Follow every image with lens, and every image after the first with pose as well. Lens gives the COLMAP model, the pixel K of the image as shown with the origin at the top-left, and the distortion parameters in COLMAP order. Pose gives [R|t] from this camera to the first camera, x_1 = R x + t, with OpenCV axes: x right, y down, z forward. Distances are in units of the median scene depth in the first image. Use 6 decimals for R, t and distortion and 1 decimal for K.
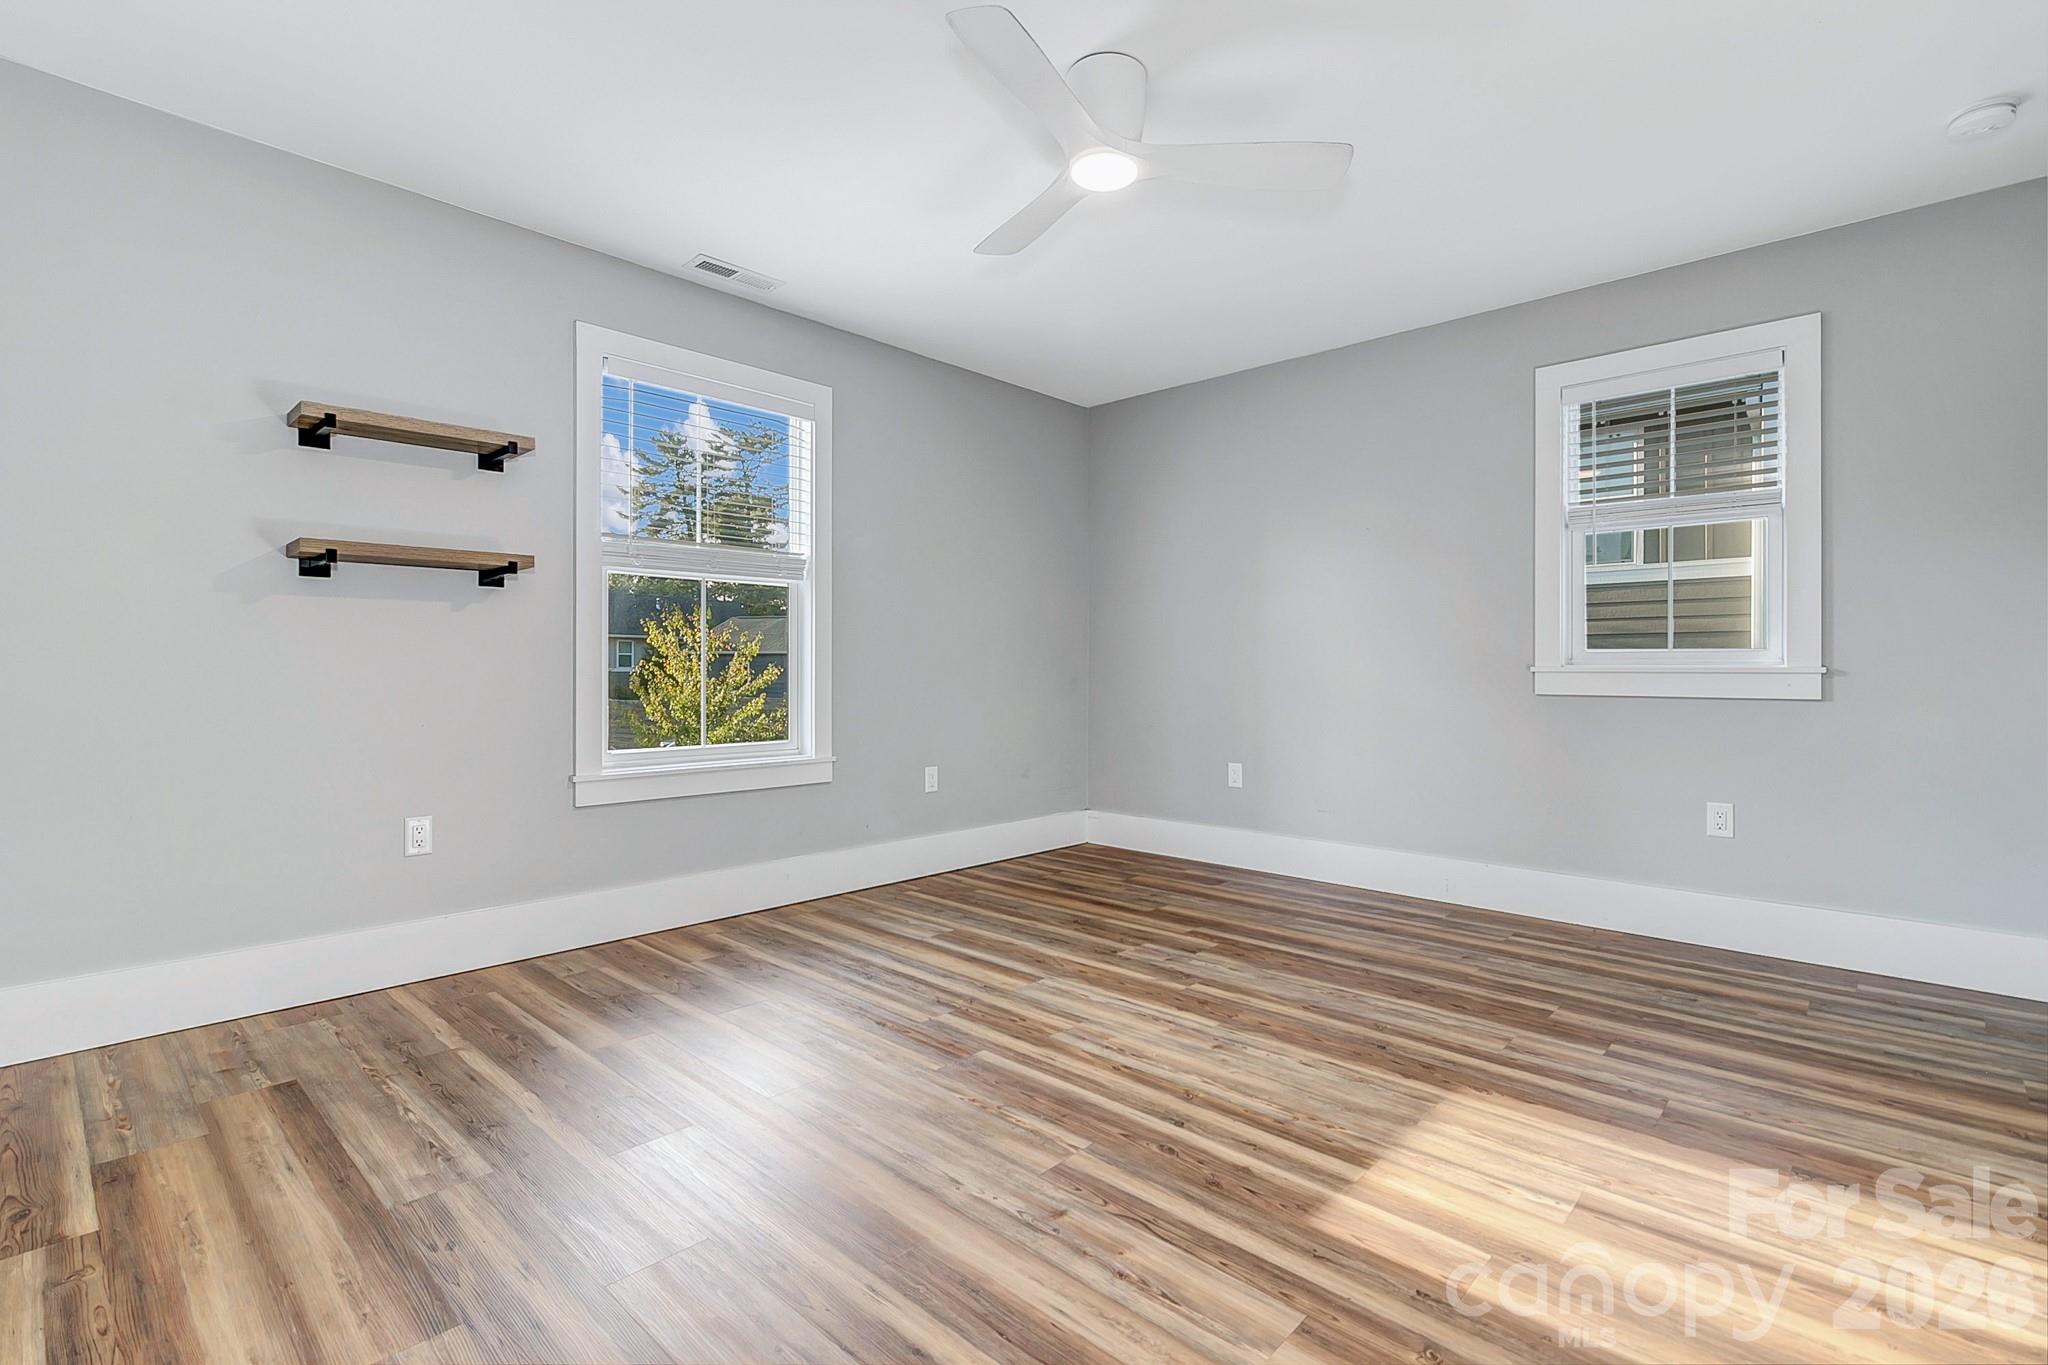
lens RADIAL K [[952.1, 0, 1000.9], [0, 952.1, 668.1], [0, 0, 1]] dist [0.002381, 0.000511]
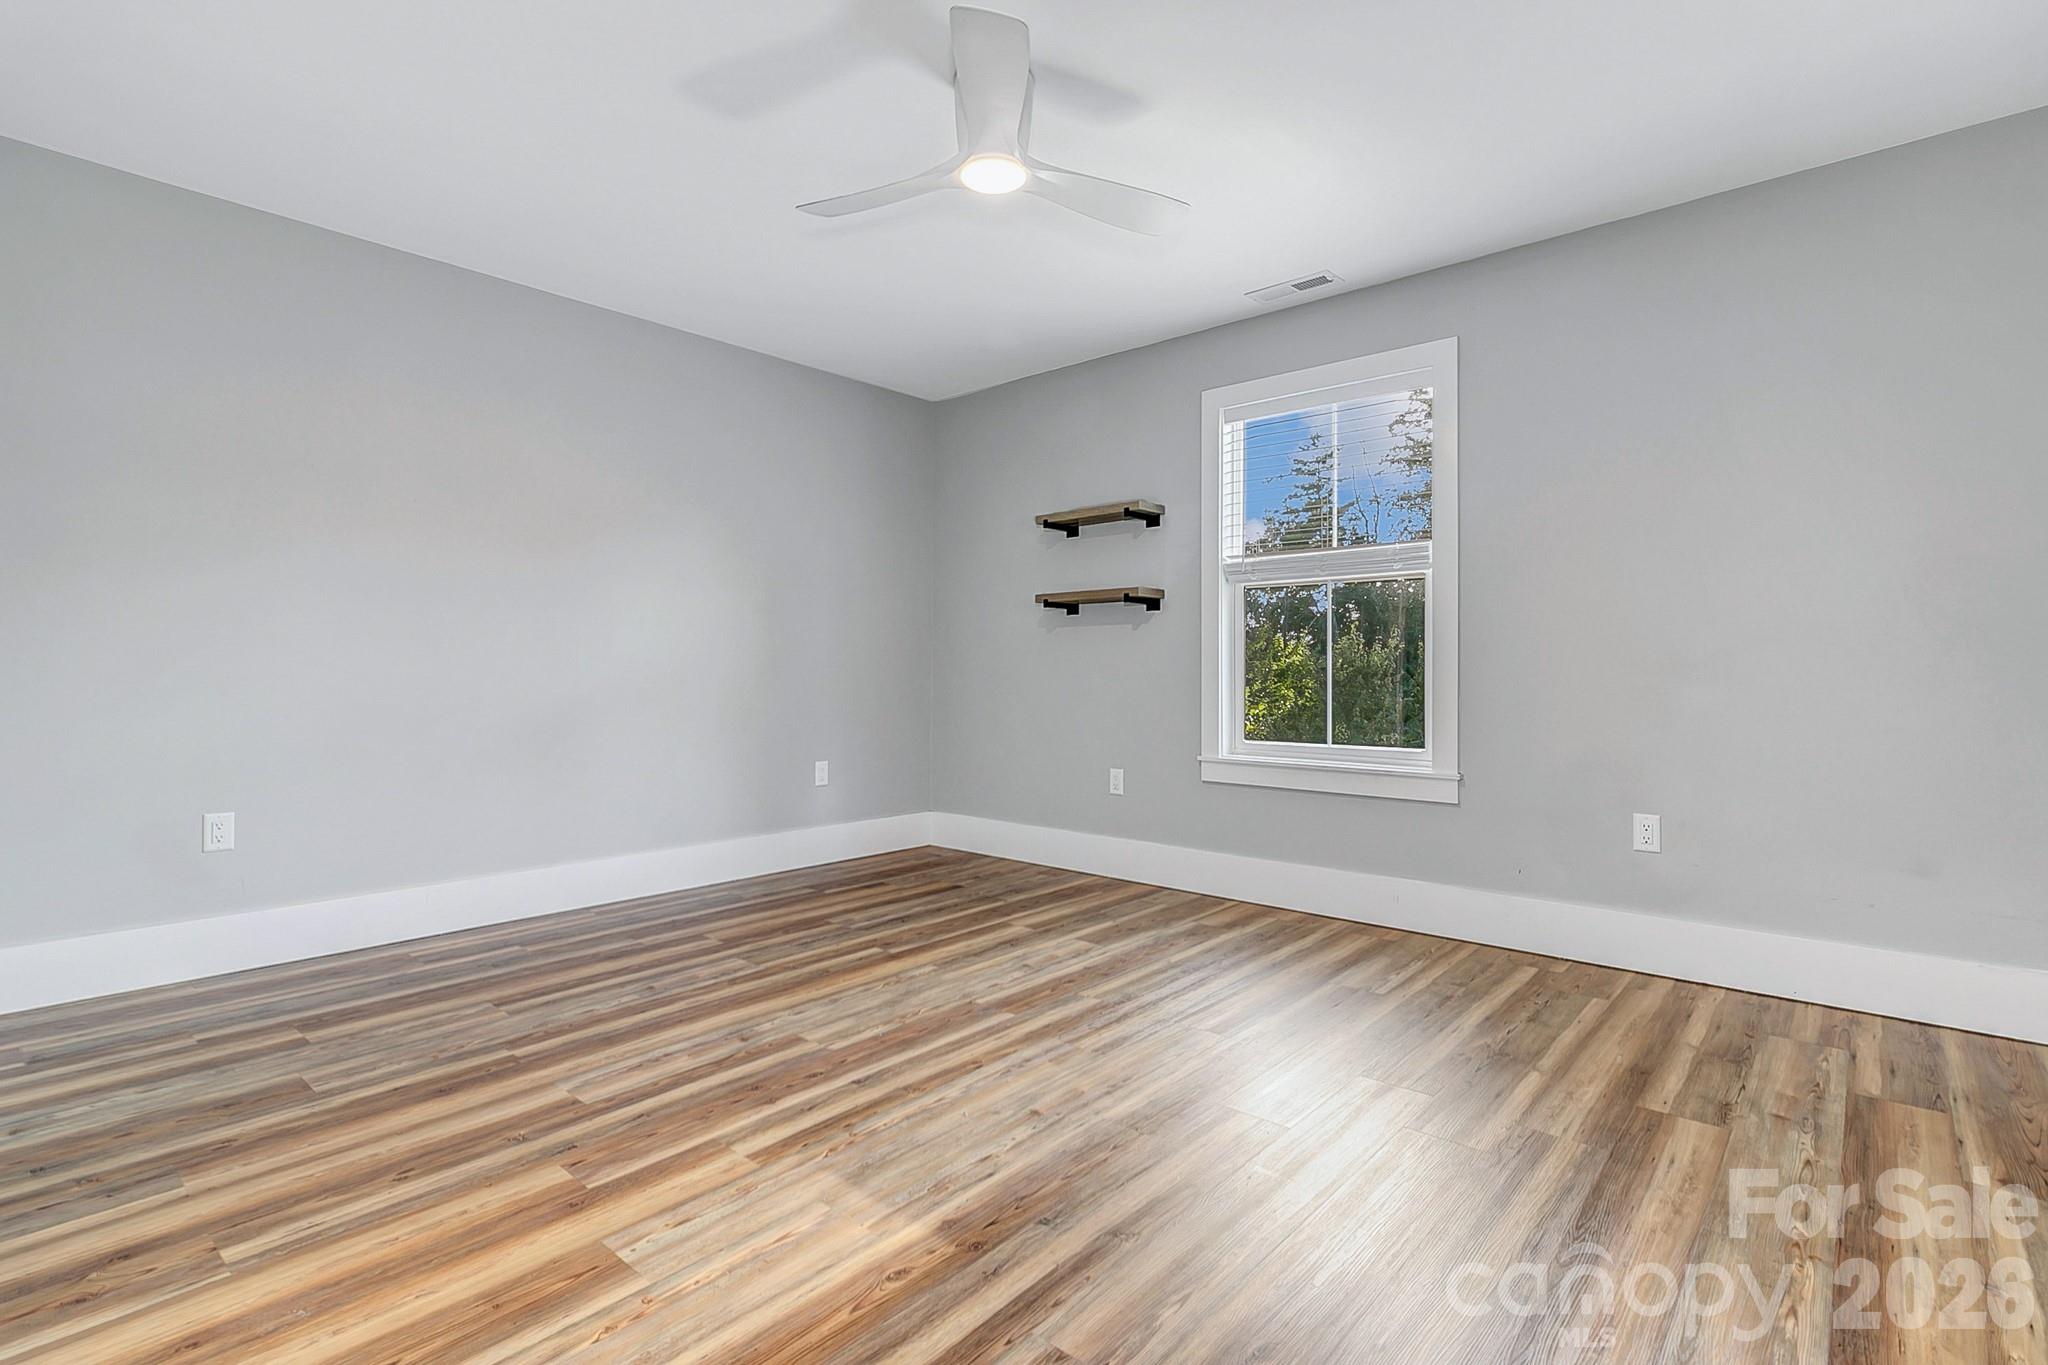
lens RADIAL K [[952.1, 0, 1000.9], [0, 952.1, 668.1], [0, 0, 1]] dist [0.002381, 0.000511]
pose [[0.033826, -0.004459, -0.999418, 1.006715], [-0.003510, 0.999983, -0.004580, 0.005993], [0.999422, 0.003663, 0.033809, 0.880126]]
